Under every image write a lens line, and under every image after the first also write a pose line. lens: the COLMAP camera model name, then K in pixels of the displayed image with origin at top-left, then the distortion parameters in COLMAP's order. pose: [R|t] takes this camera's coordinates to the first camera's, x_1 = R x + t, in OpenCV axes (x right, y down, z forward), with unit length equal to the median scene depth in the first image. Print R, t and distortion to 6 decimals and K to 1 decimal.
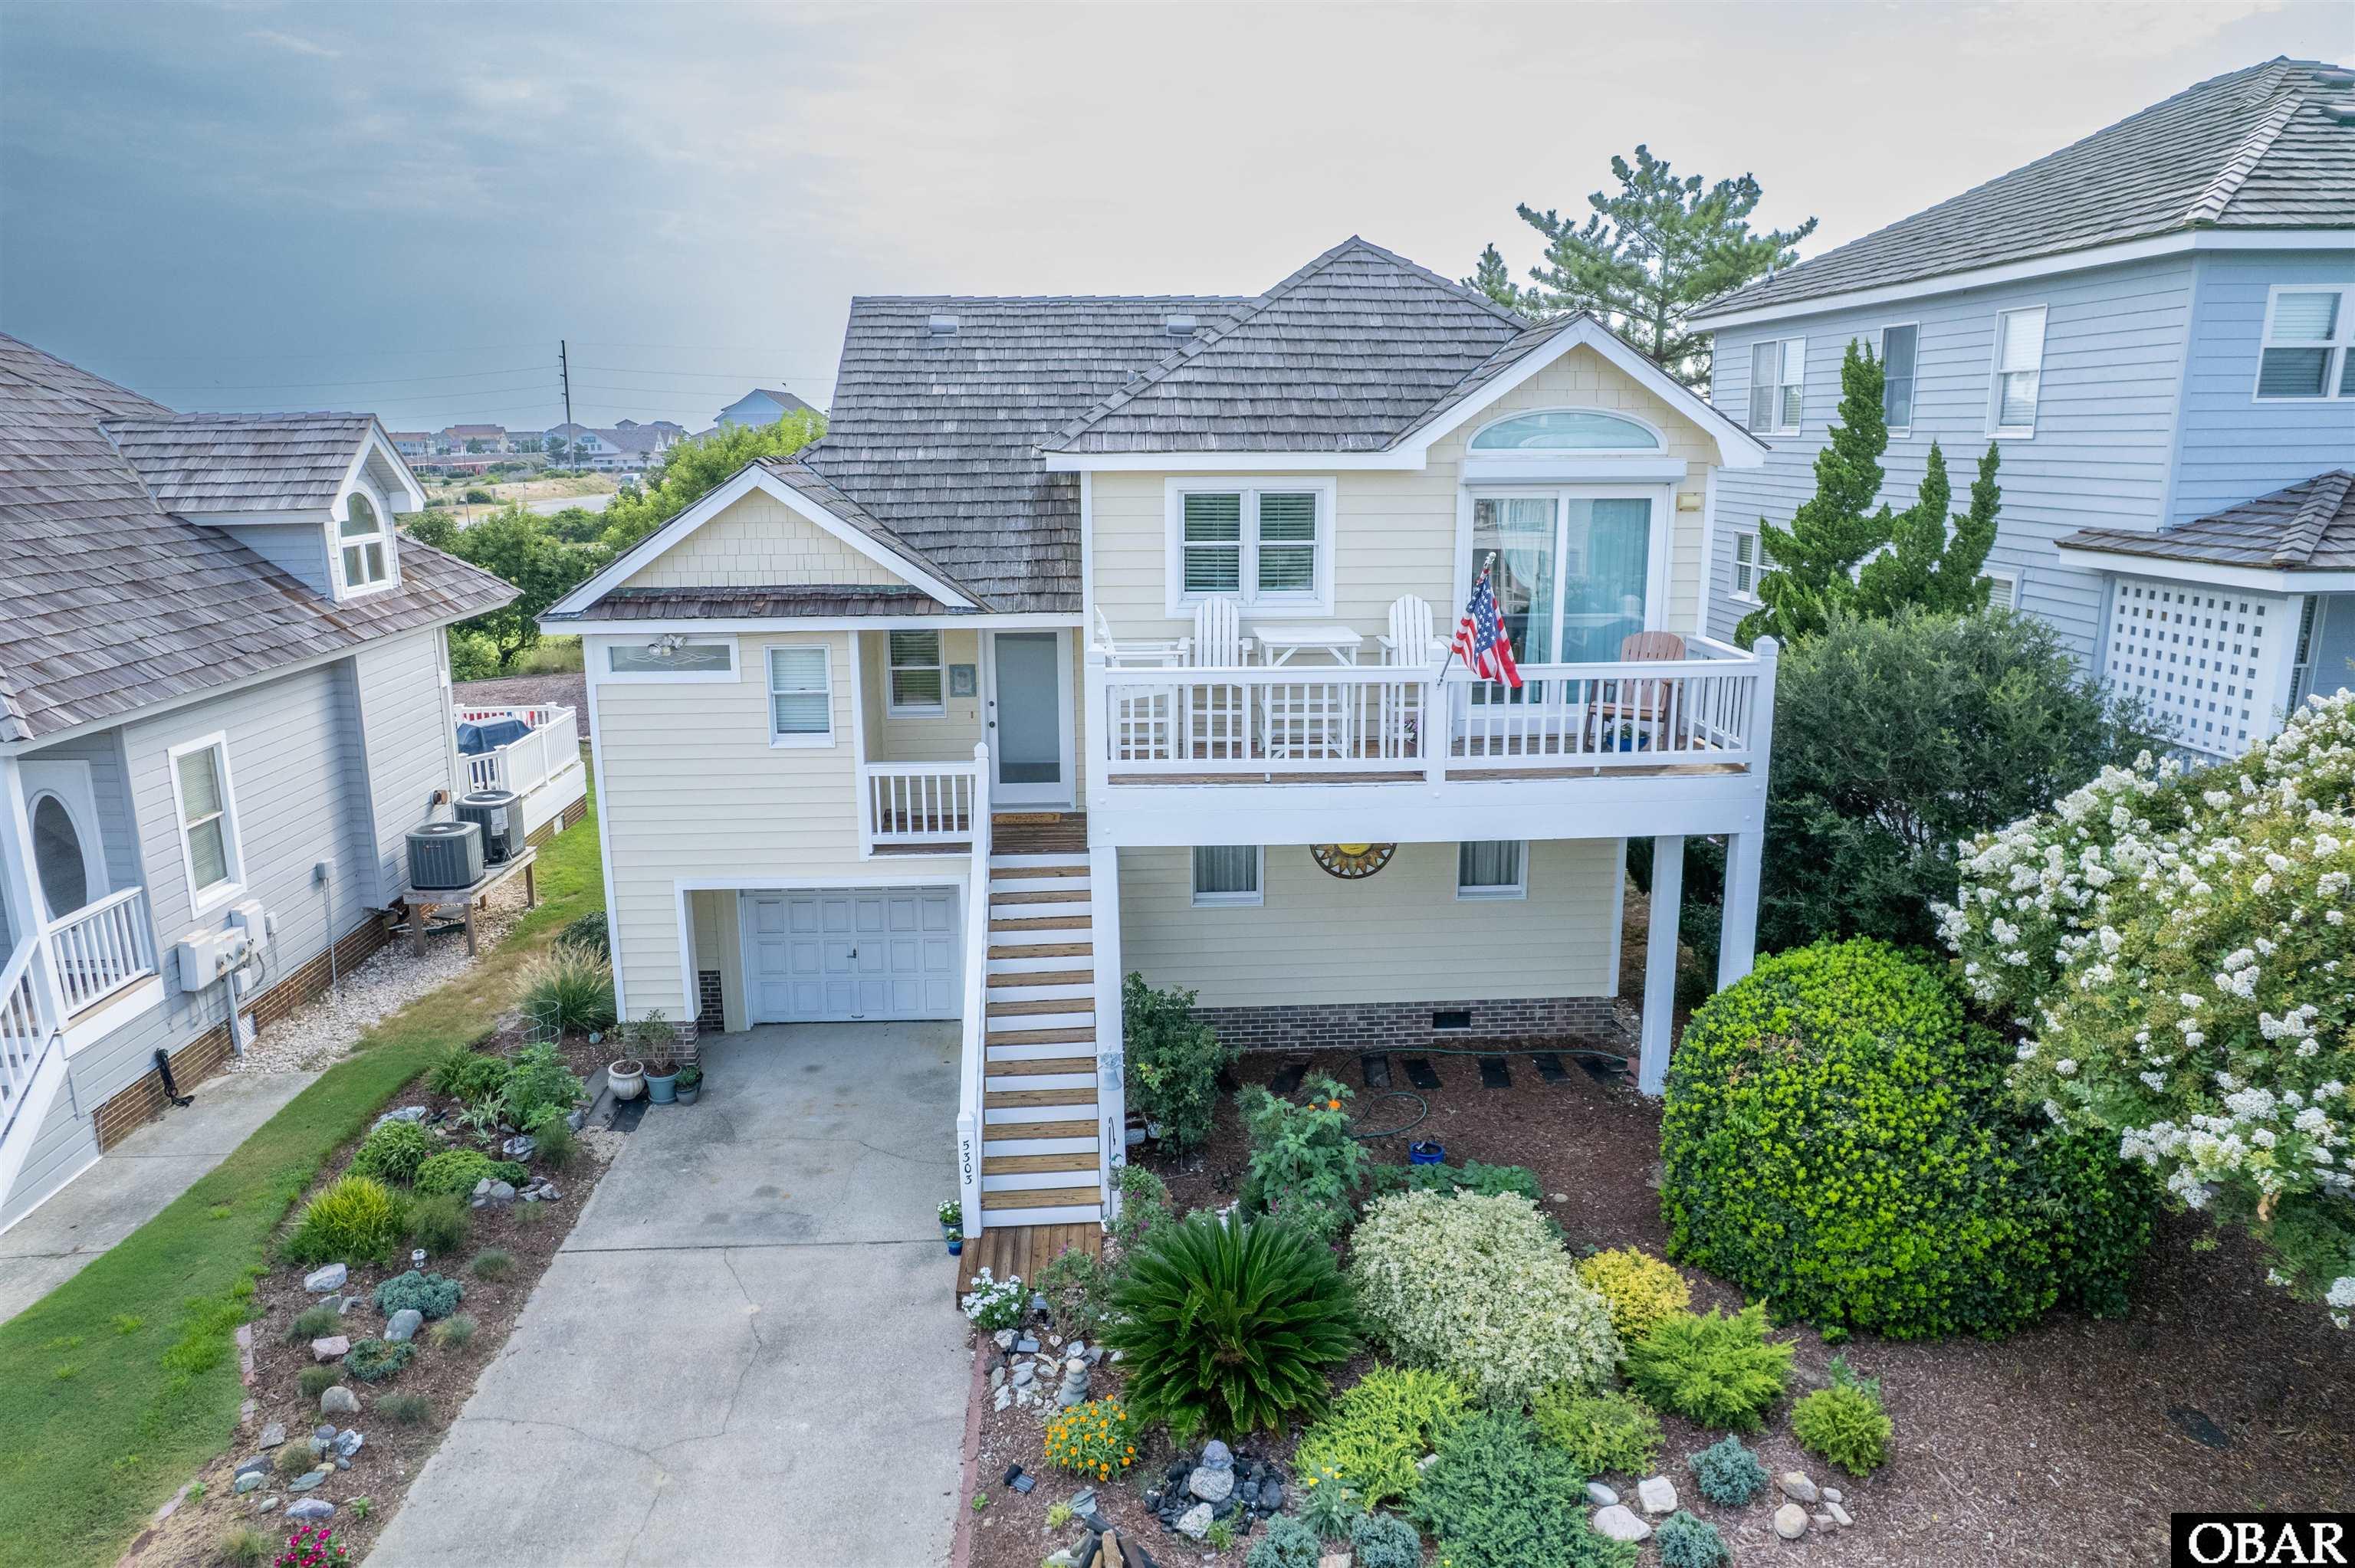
lens RADIAL K [[1508.8, 0, 1178.1], [0, 1508.8, 782.1], [0, 0, 1]] dist [-0.079638, 0.069517]
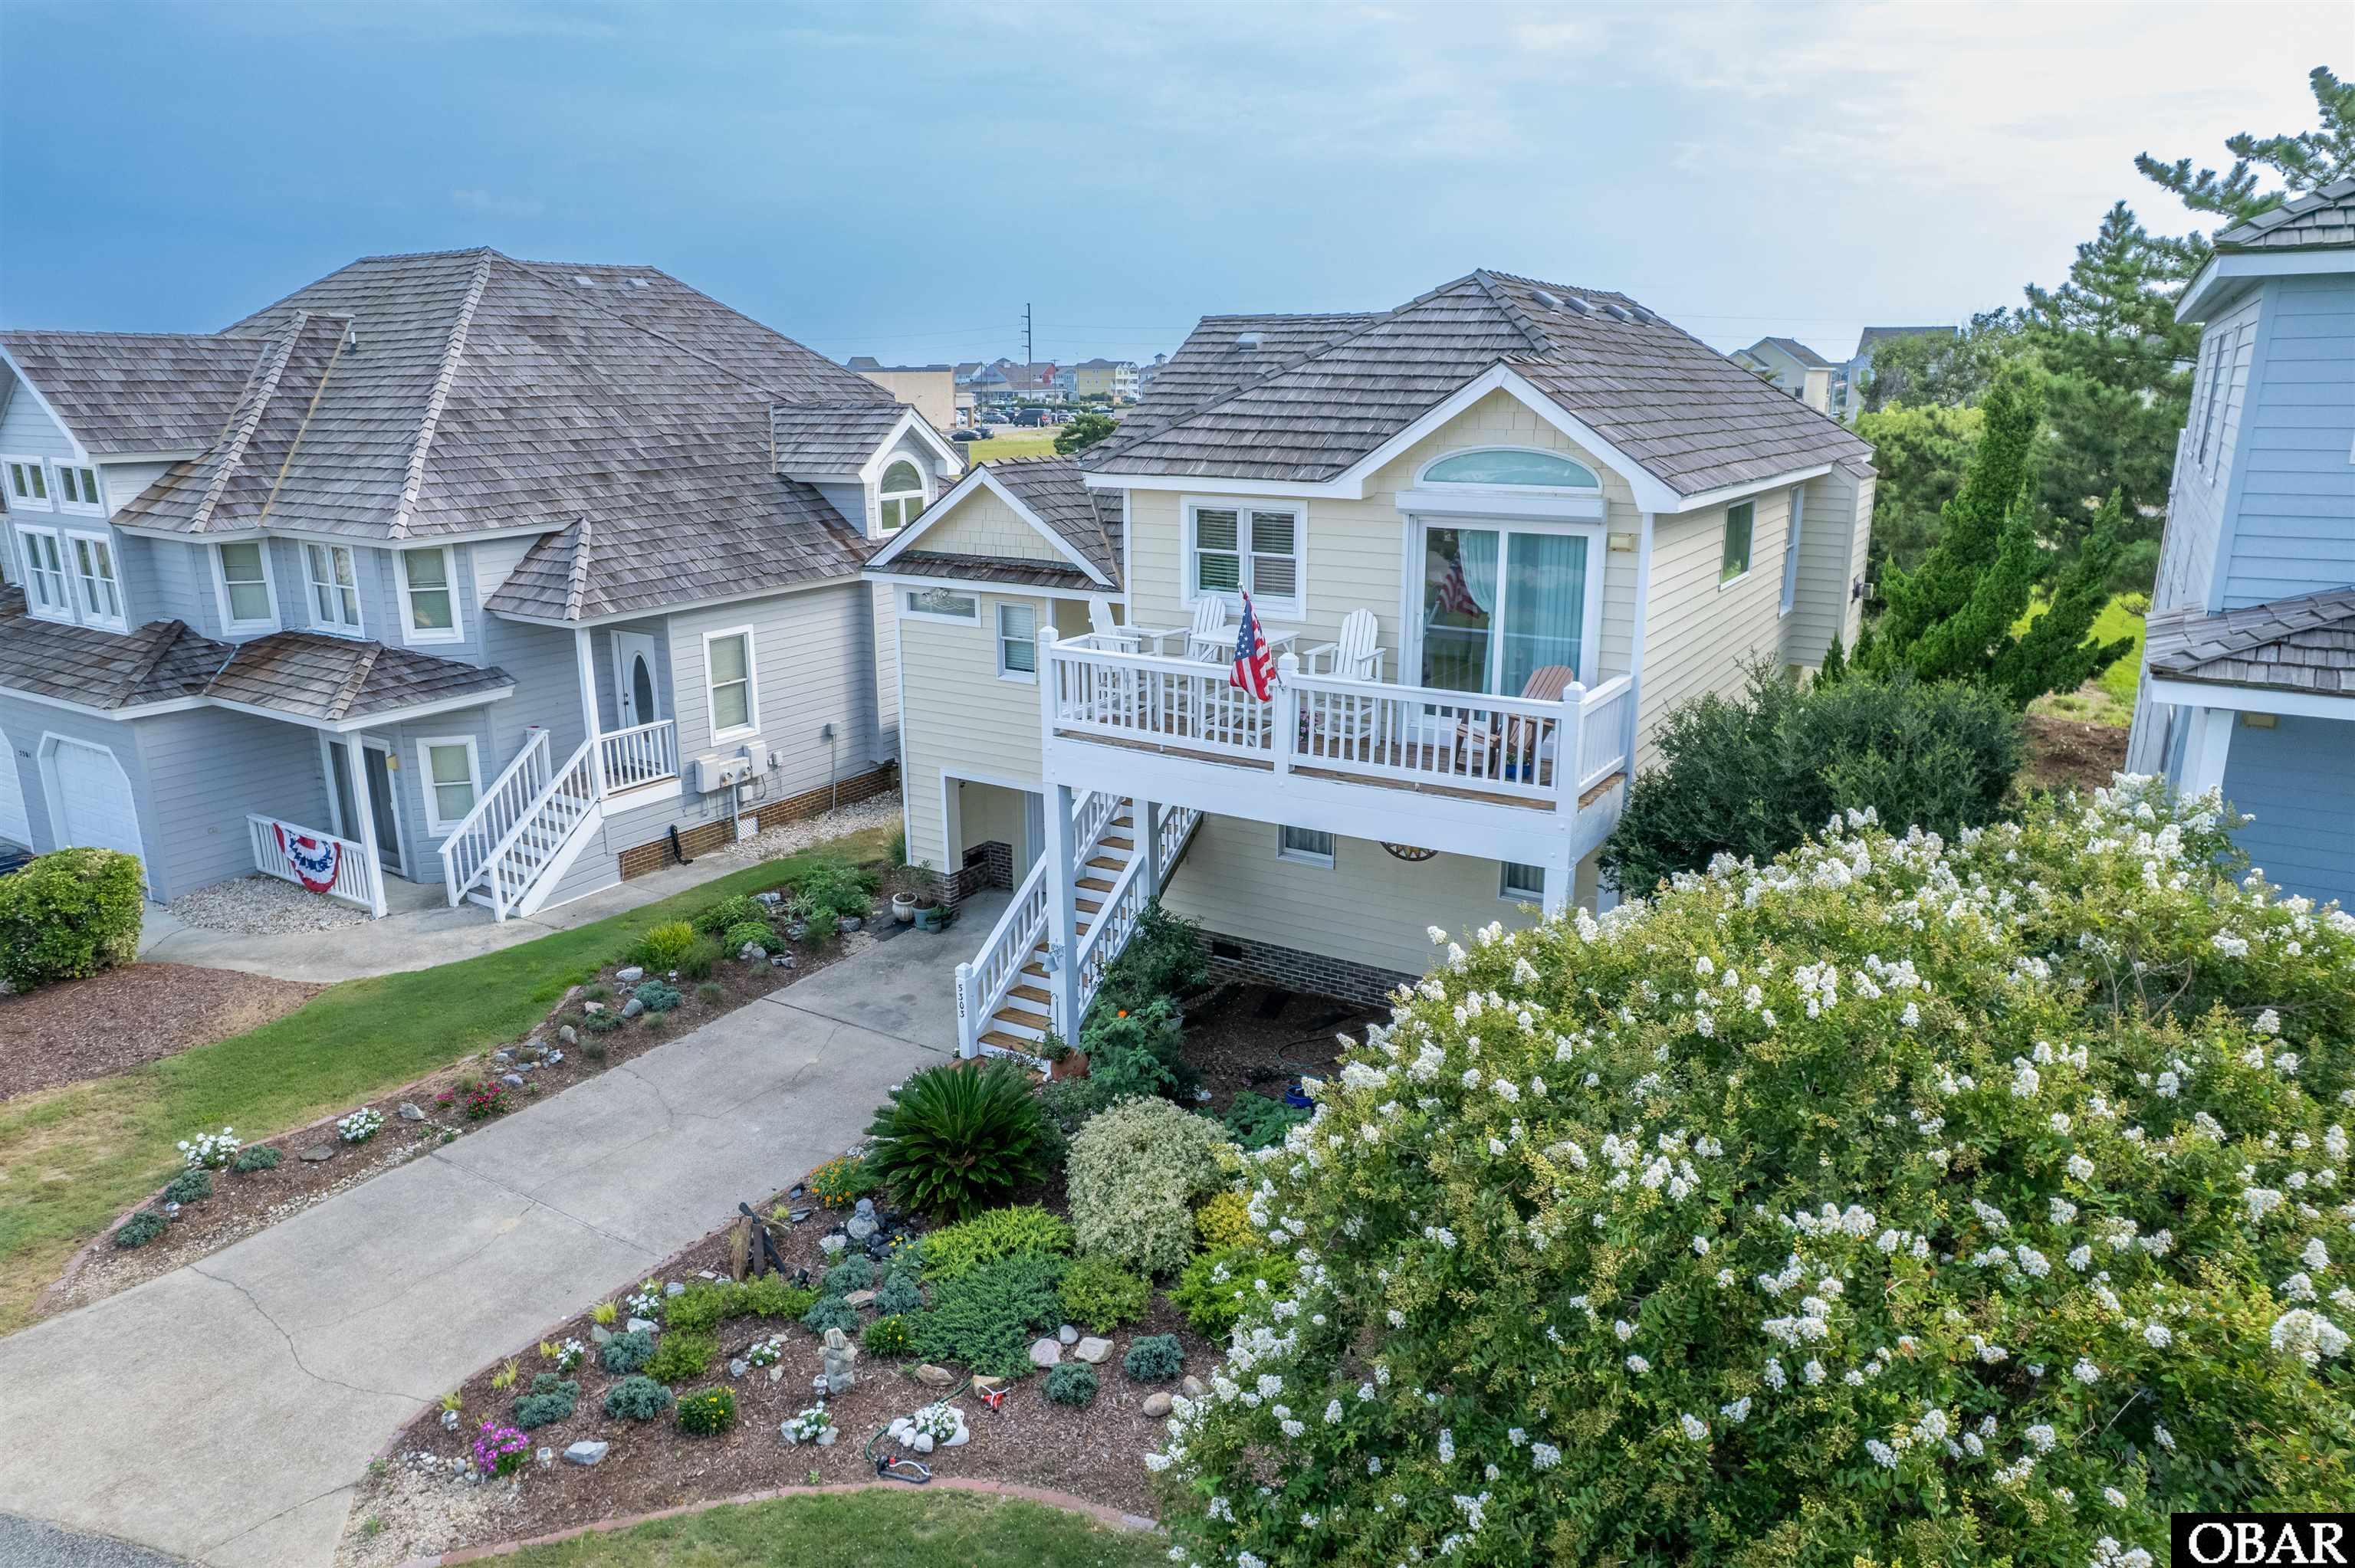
lens RADIAL K [[1508.8, 0, 1178.1], [0, 1508.8, 782.1], [0, 0, 1]] dist [-0.079638, 0.069517]
pose [[0.815548, 0.155746, -0.557337, 0.672677], [-0.132691, 0.987771, 0.081863, -0.069335], [0.563271, 0.007190, 0.826241, -0.004012]]
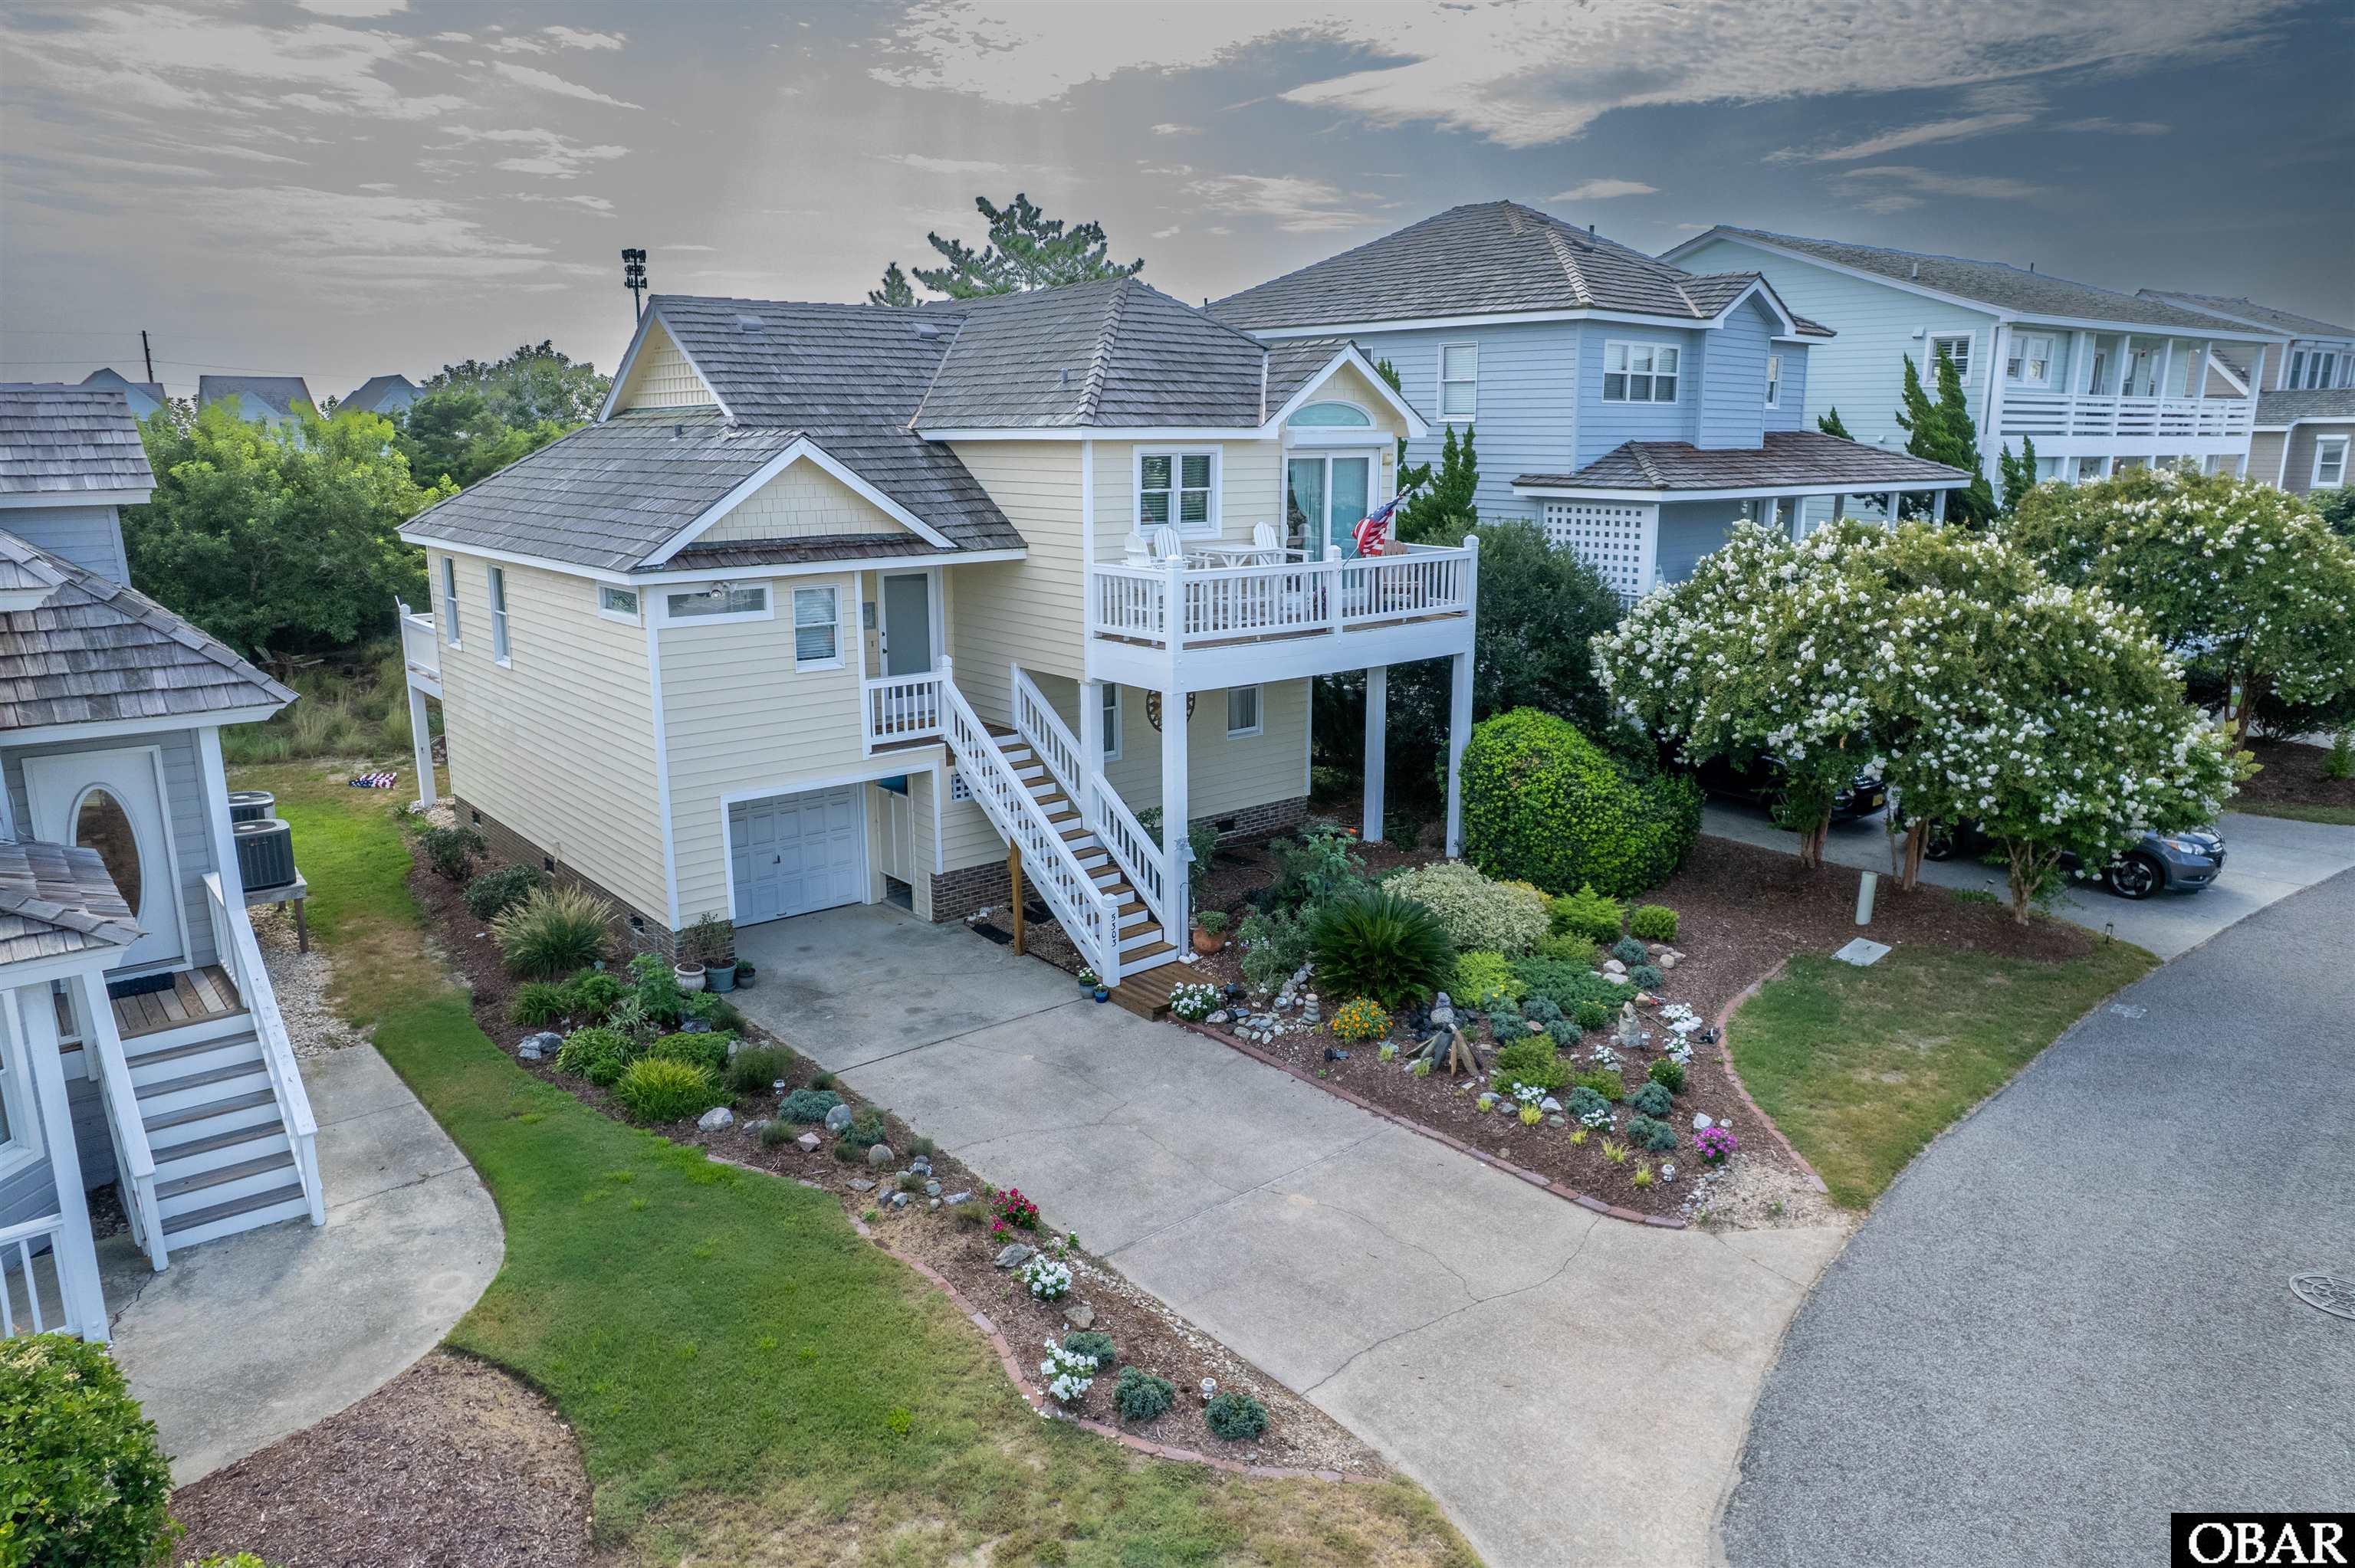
lens RADIAL K [[1508.8, 0, 1178.1], [0, 1508.8, 782.1], [0, 0, 1]] dist [-0.079638, 0.069517]
pose [[0.799924, -0.131975, 0.585409, -0.820052], [0.131912, 0.990328, 0.043010, 0.058064], [-0.585423, 0.042818, 0.809596, -0.165719]]
